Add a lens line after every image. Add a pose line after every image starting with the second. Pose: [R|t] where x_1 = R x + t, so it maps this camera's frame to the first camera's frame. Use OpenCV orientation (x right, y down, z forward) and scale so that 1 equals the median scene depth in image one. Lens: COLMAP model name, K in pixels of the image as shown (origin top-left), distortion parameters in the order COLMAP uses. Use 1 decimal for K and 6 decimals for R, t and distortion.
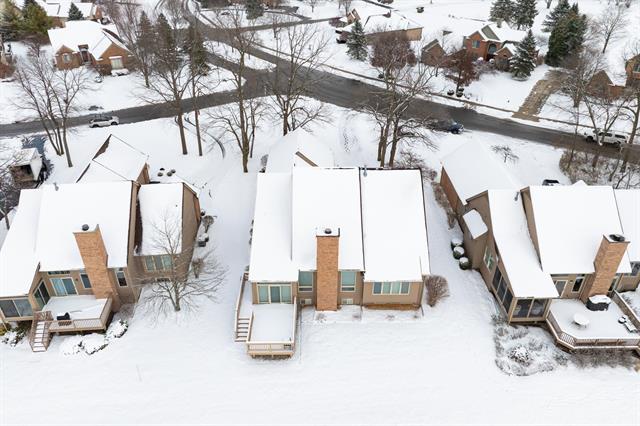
lens RADIAL K [[541.1, 0, 320.0], [0, 541.1, 213.0], [0, 0, 1]] dist [-0.052173, 0.001508]
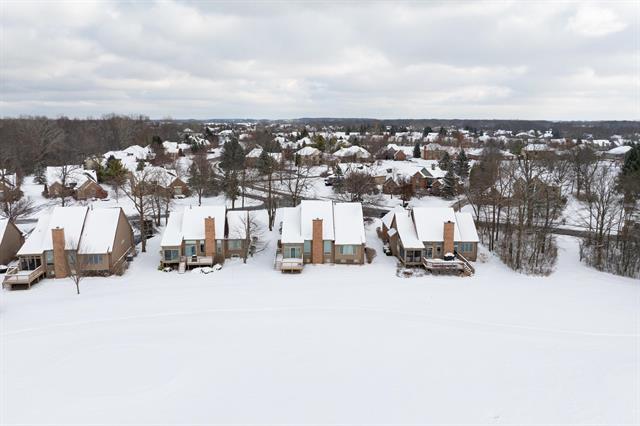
lens RADIAL K [[541.1, 0, 320.0], [0, 541.1, 213.0], [0, 0, 1]] dist [-0.052173, 0.001508]
pose [[0.999887, -0.008389, 0.012500, -0.002200], [0.011995, 0.945728, -0.324739, 0.676764], [-0.009098, 0.324852, 0.945721, -1.023824]]
